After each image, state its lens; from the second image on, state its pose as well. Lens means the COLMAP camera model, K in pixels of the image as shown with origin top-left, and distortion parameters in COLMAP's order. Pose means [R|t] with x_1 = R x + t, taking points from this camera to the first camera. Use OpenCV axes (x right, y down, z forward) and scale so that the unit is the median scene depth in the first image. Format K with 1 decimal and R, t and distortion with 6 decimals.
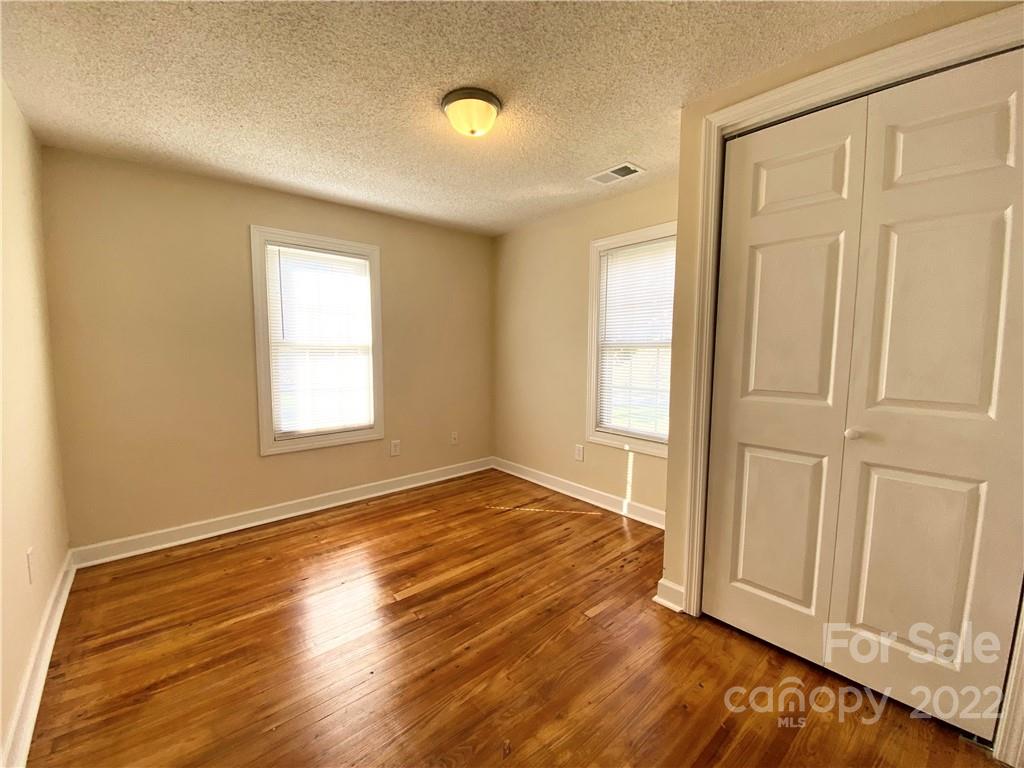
lens RADIAL K [[418.2, 0, 512.0], [0, 418.2, 384.0], [0, 0, 1]] dist [0.015367, -0.000560]
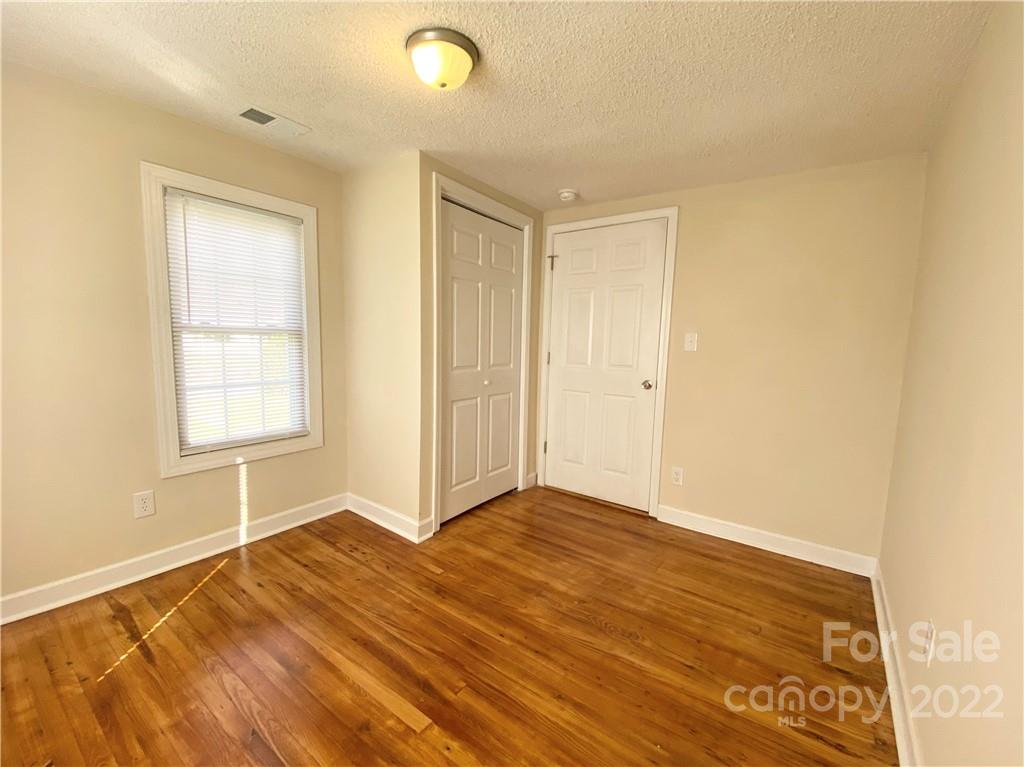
lens RADIAL K [[418.2, 0, 512.0], [0, 418.2, 383.5], [0, 0, 1]] dist [0.015367, -0.000560]
pose [[-0.222877, -0.107998, 0.968846, -0.709387], [0.058155, 0.990601, 0.123801, -0.072520], [-0.973110, 0.083936, -0.214501, 0.781071]]
